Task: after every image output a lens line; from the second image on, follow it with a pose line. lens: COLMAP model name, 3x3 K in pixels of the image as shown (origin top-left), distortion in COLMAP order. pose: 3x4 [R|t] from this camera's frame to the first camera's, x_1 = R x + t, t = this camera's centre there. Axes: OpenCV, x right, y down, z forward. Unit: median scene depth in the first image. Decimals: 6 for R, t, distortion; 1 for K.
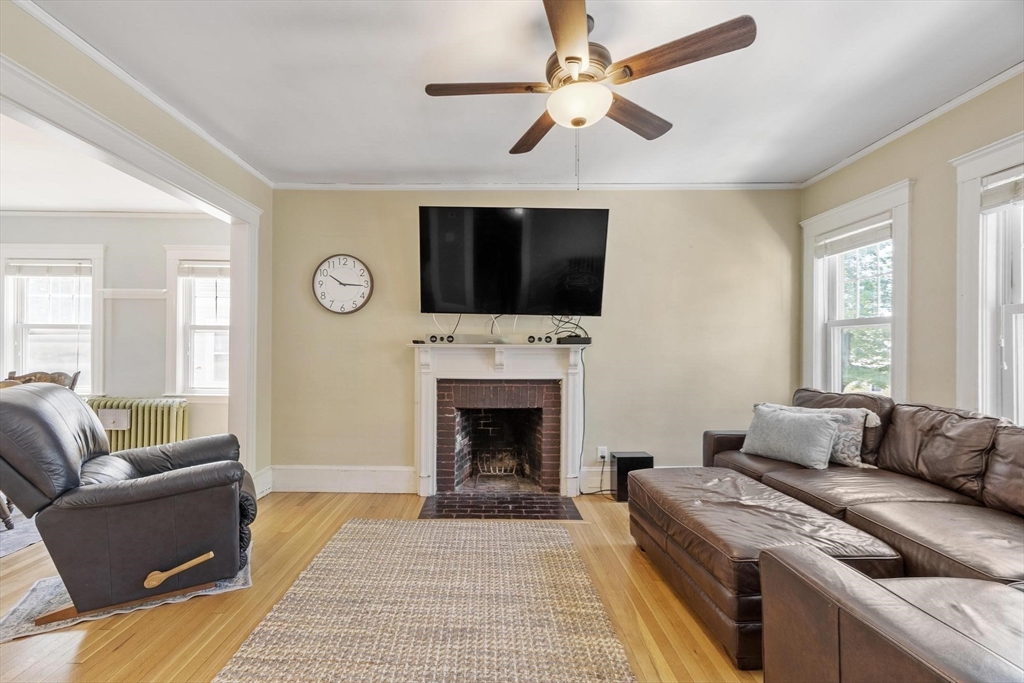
lens RADIAL K [[443.6, 0, 489.7], [0, 443.6, 347.2], [0, 0, 1]] dist [0.000924, 0.000035]
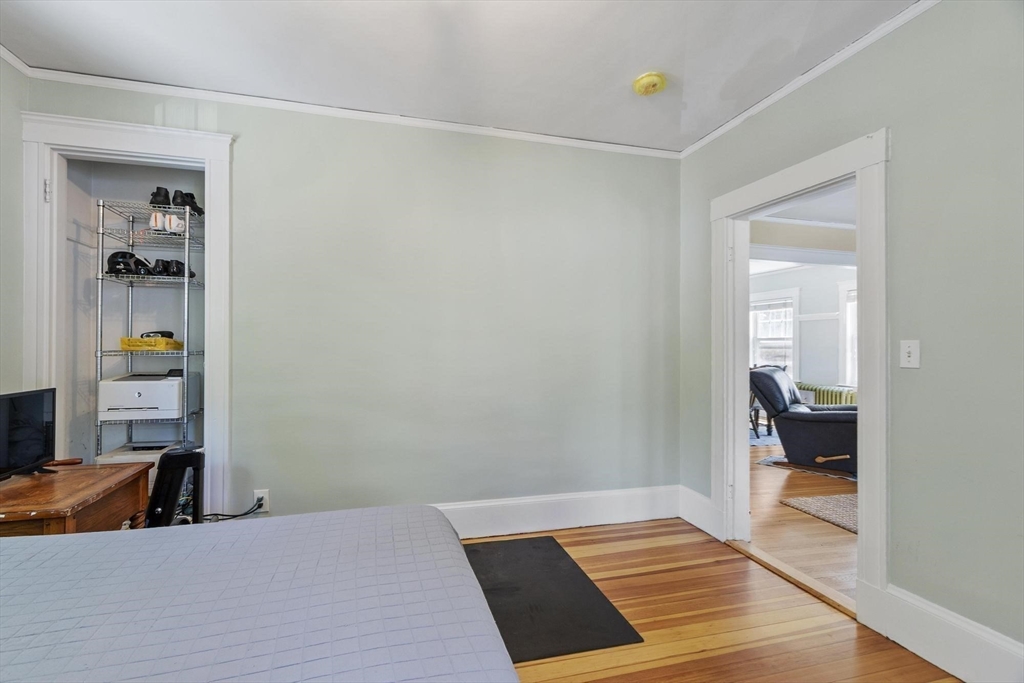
lens RADIAL K [[443.6, 0, 489.7], [0, 443.6, 347.2], [0, 0, 1]] dist [0.000924, 0.000035]
pose [[0.239509, -0.008679, -0.970855, 0.517968], [-0.001613, 0.999955, -0.009337, 0.000110], [0.970893, 0.003802, 0.239485, -0.581621]]
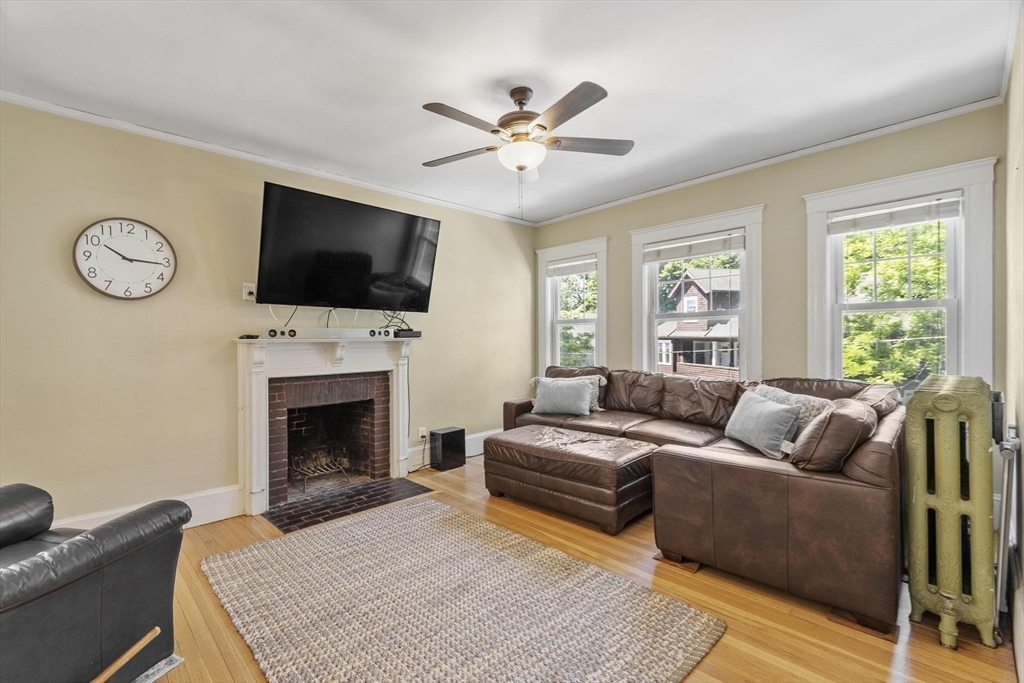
lens RADIAL K [[445.9, 0, 484.9], [0, 445.9, 344.5], [0, 0, 1]] dist [0.002473, 0.000570]
pose [[0.735268, -0.021155, 0.677446, -0.405218], [0.014965, 0.999776, 0.014979, -0.003087], [-0.677611, -0.000876, 0.735420, 0.054531]]
